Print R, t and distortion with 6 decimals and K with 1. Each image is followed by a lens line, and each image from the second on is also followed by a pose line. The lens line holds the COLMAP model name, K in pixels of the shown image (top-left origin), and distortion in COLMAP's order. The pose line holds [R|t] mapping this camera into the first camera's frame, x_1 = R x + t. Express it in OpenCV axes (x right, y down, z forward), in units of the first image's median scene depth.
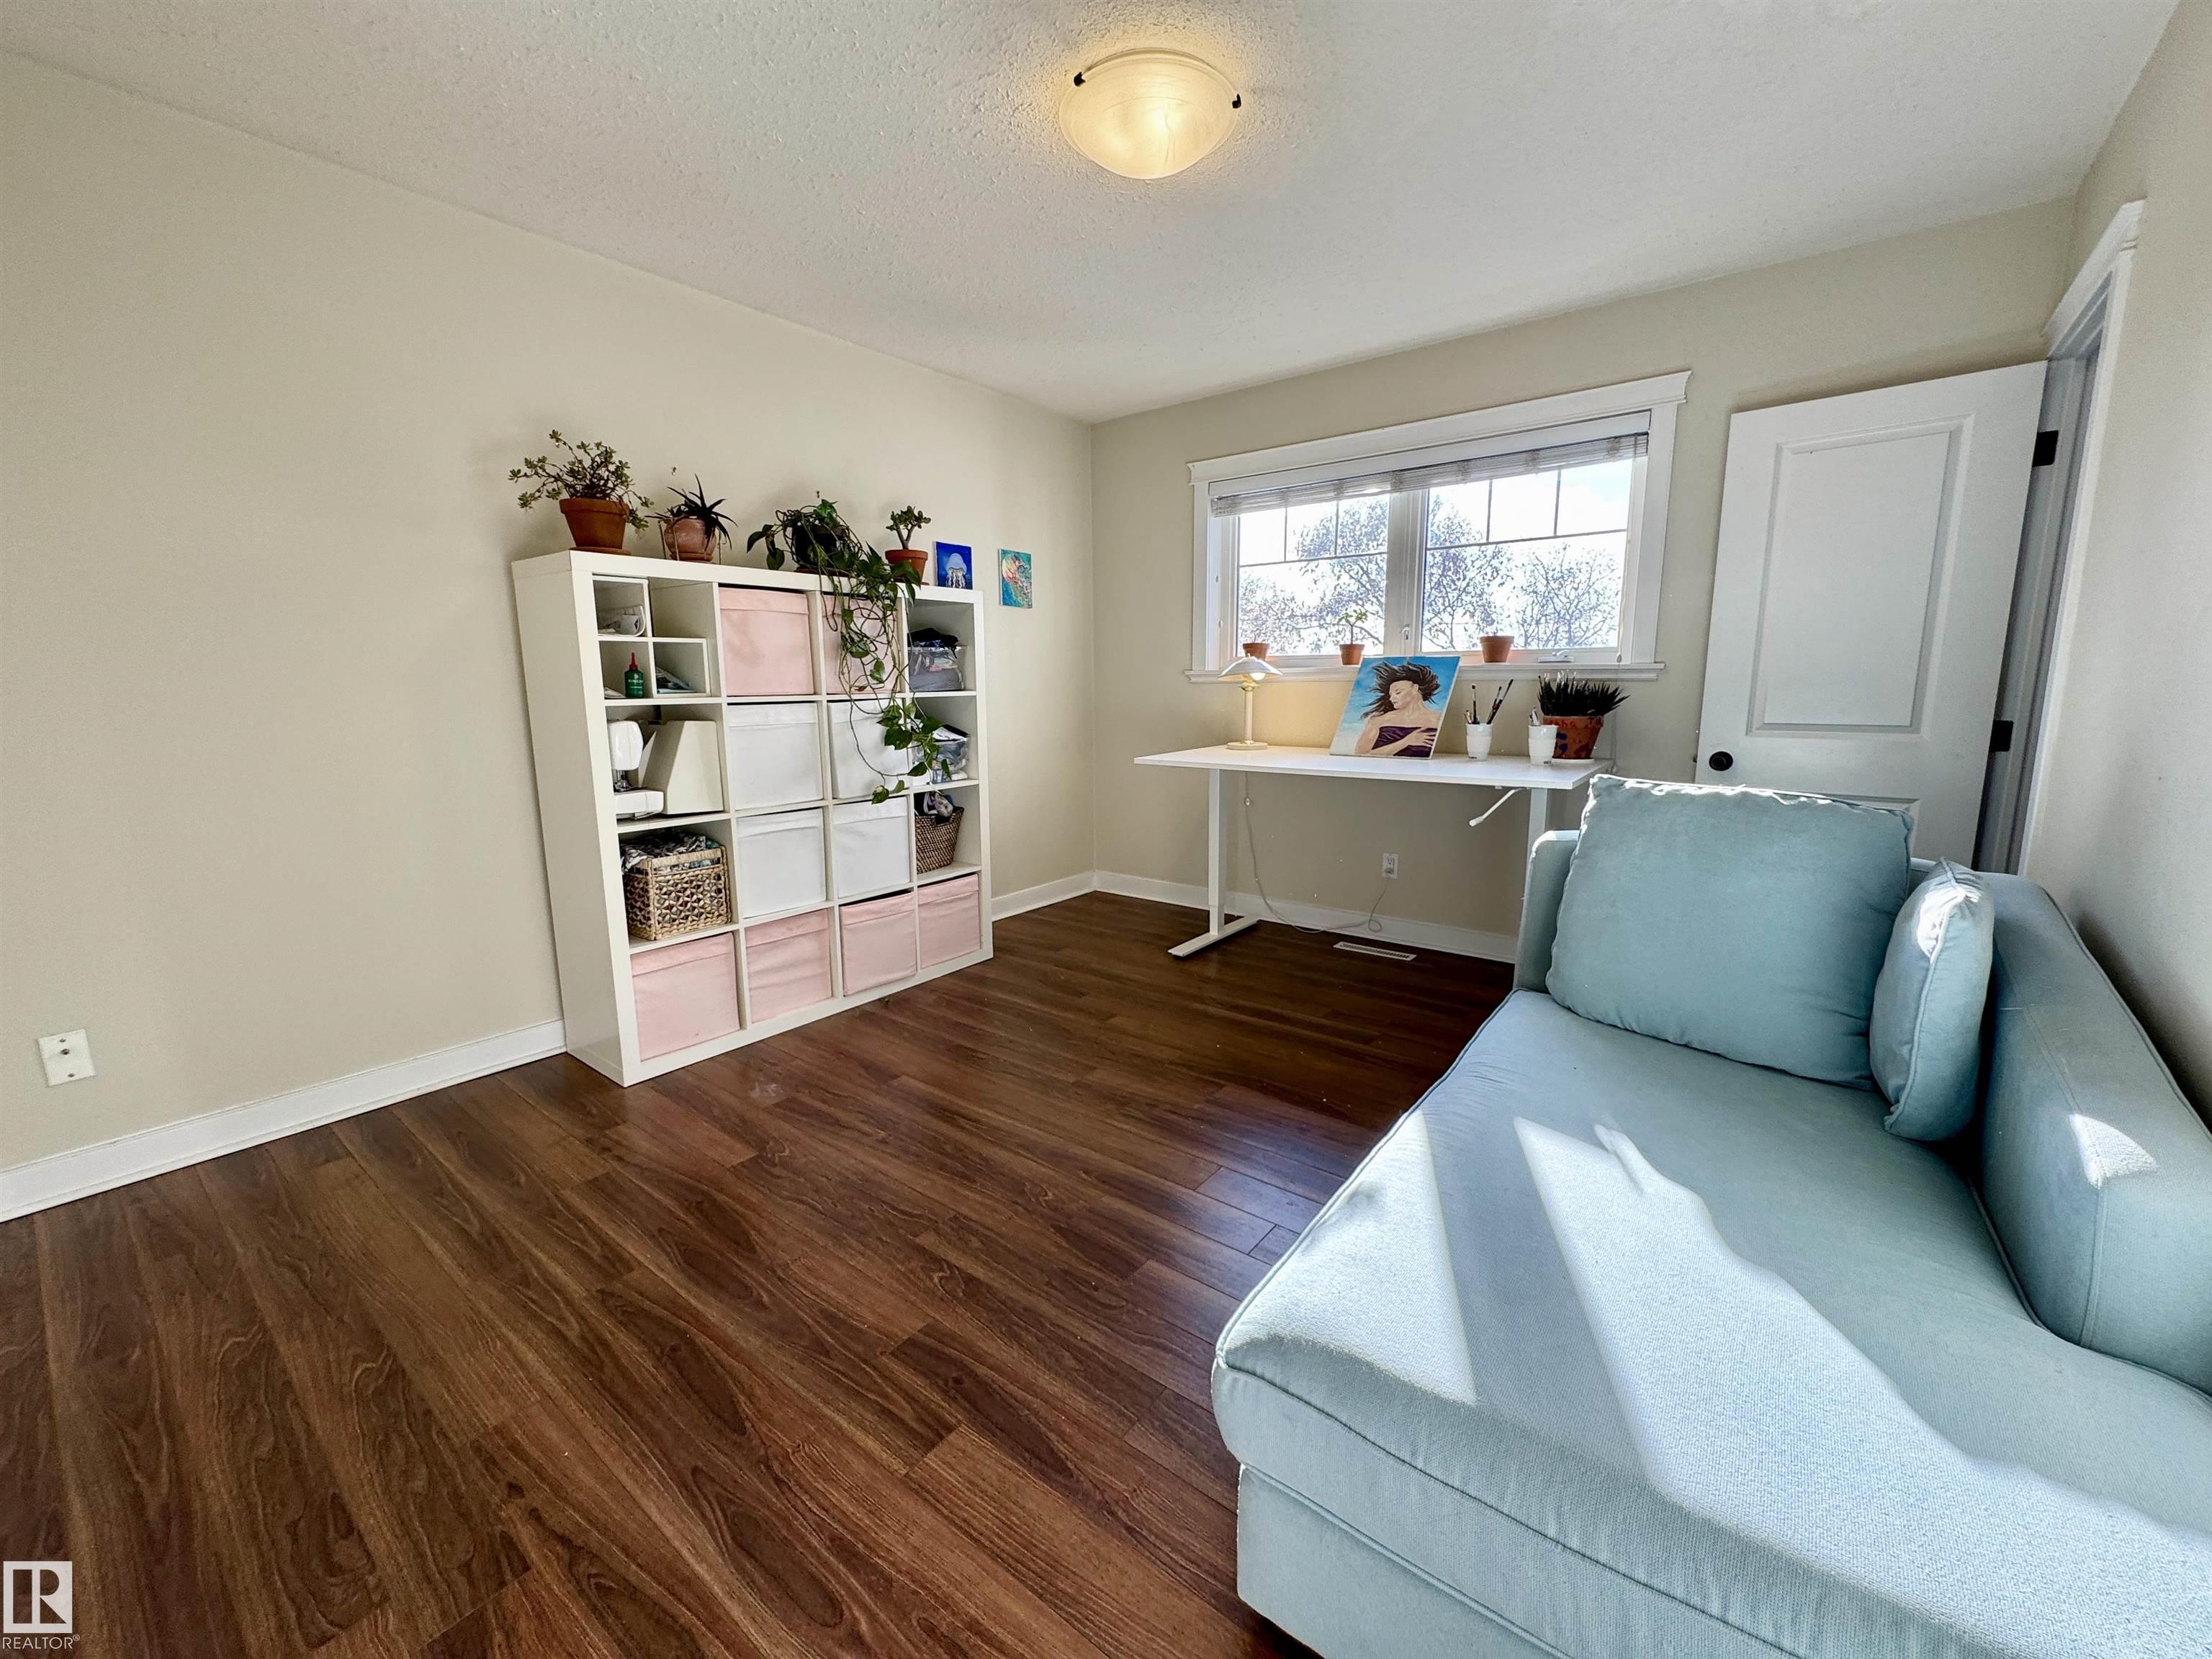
lens RADIAL K [[882.9, 0, 1103.0], [0, 882.9, 825.8], [0, 0, 1]] dist [-0.001864, 0.000013]
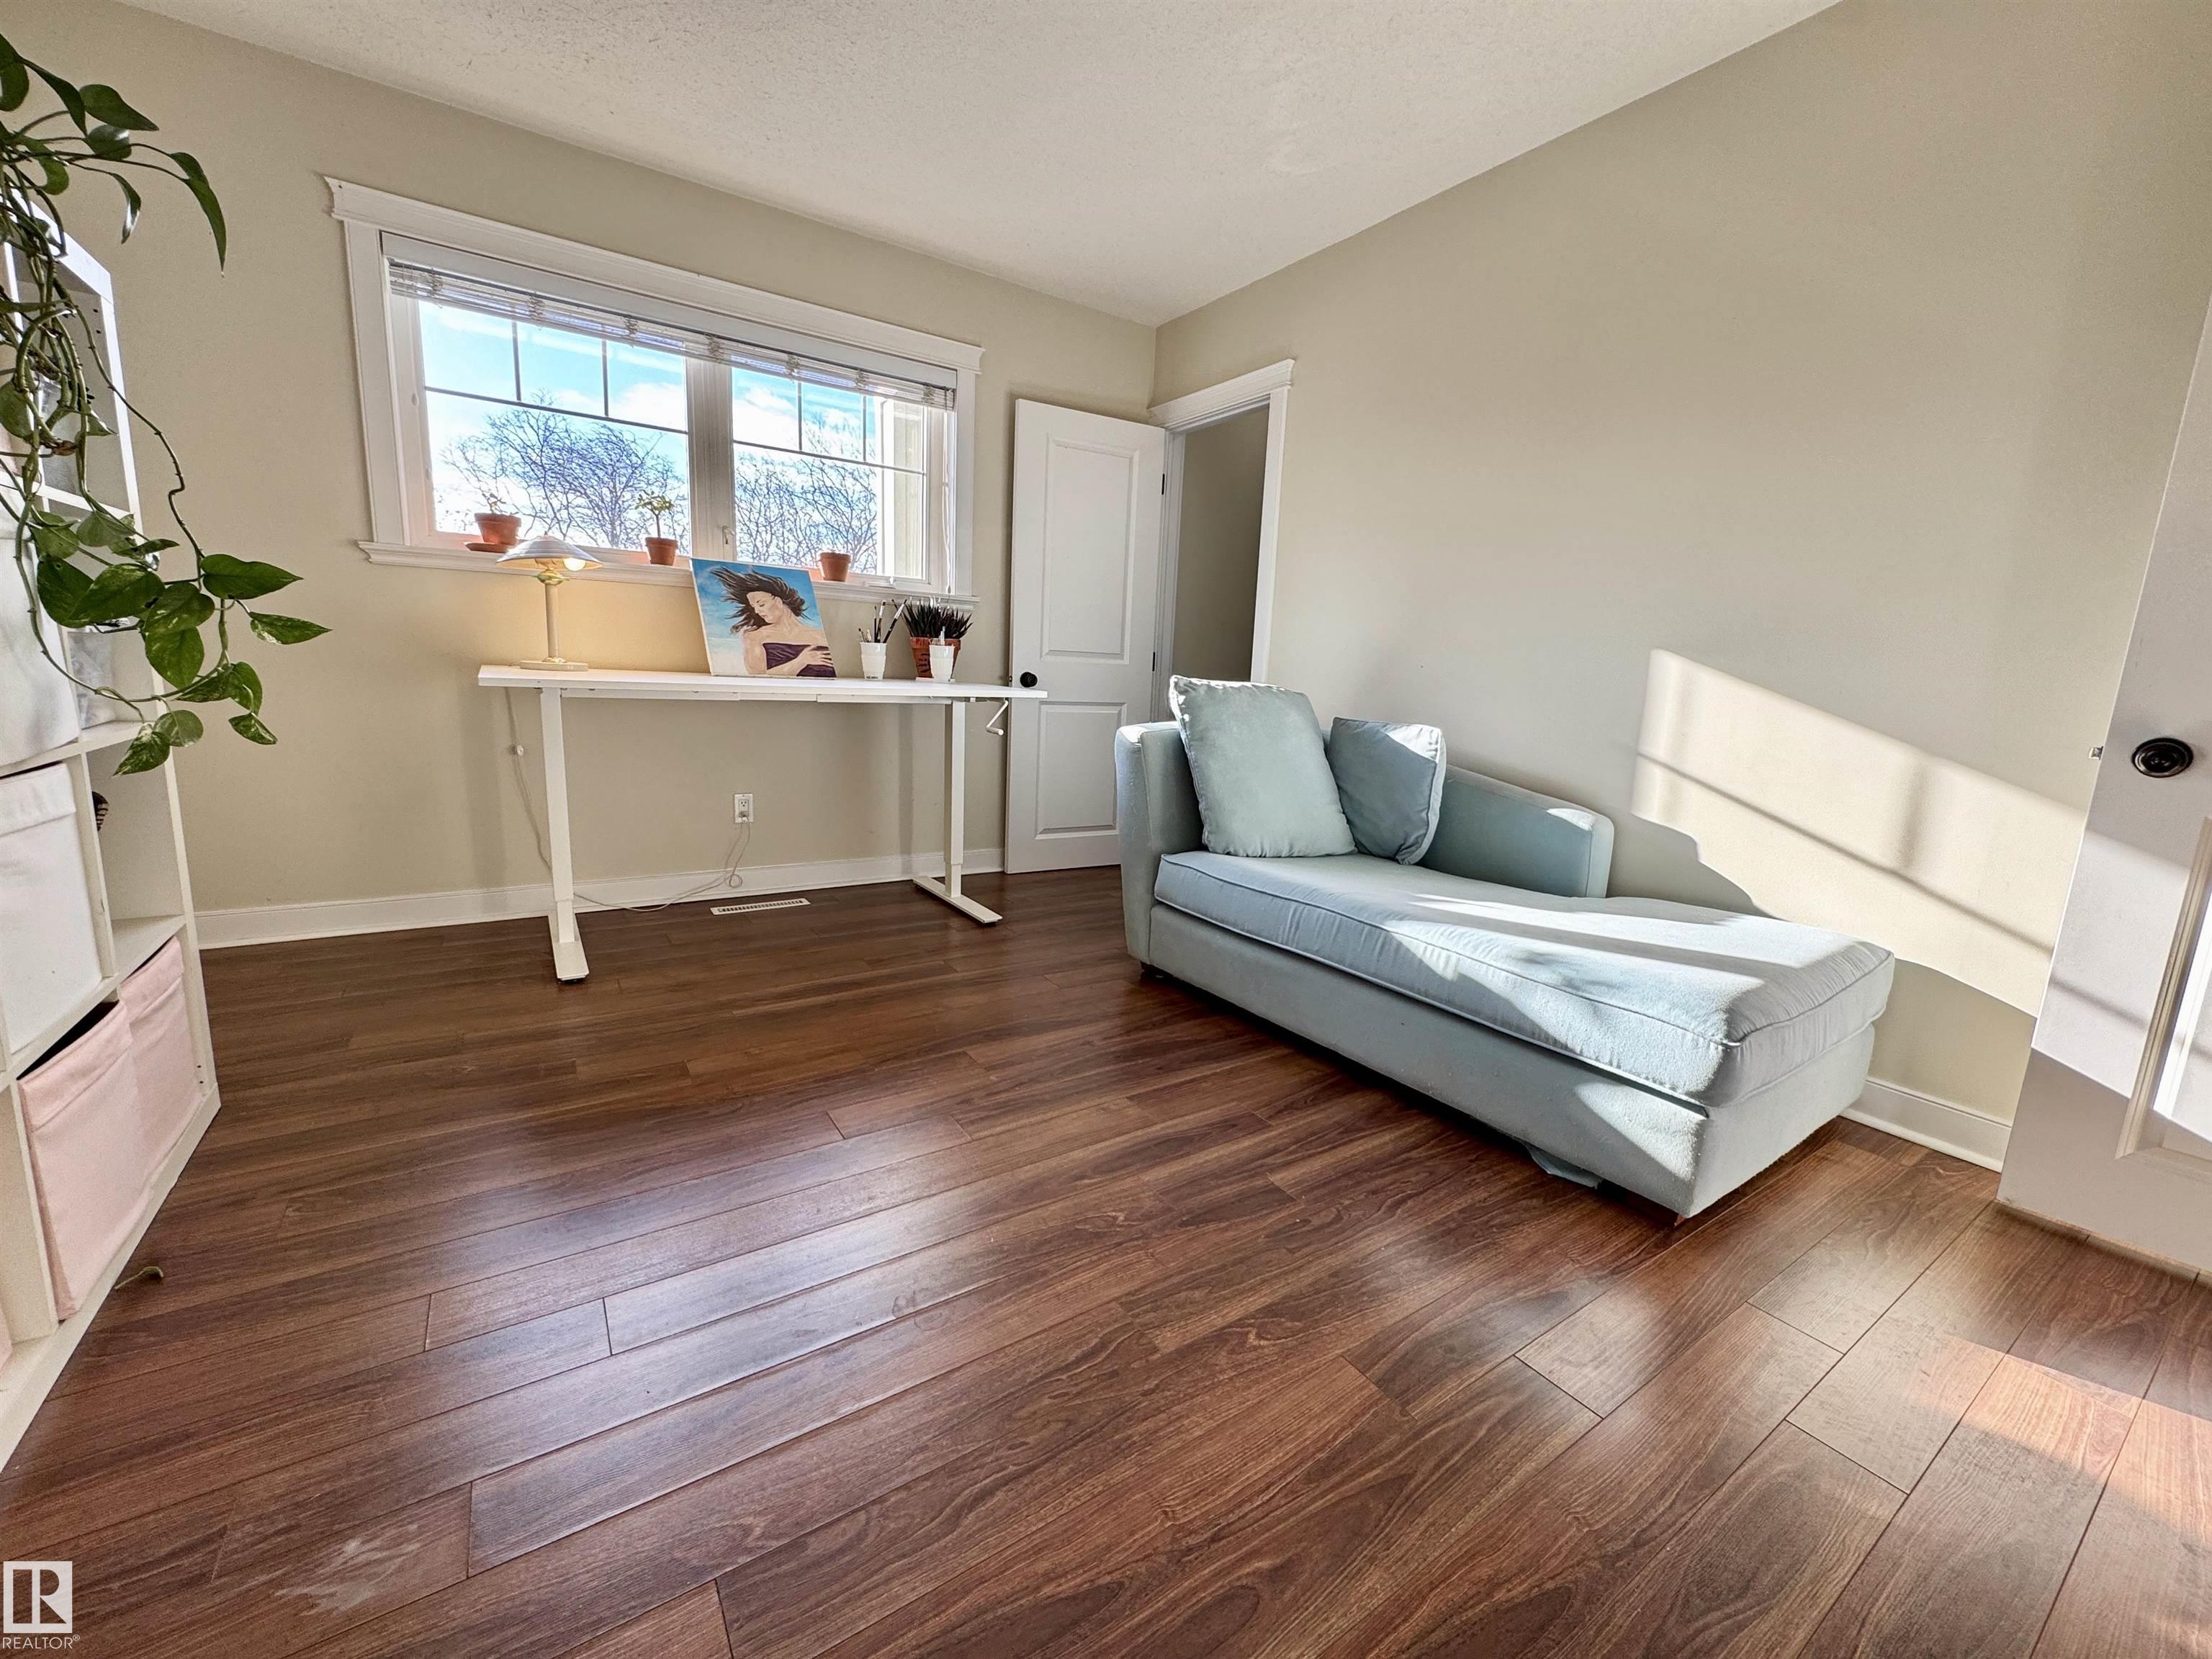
lens RADIAL K [[882.9, 0, 1102.5], [0, 882.9, 828.3], [0, 0, 1]] dist [-0.001864, 0.000013]
pose [[0.311747, -0.148338, 0.938515, -0.464607], [0.104663, 0.987089, 0.121249, -0.004316], [-0.944383, 0.060428, 0.323248, 0.471108]]
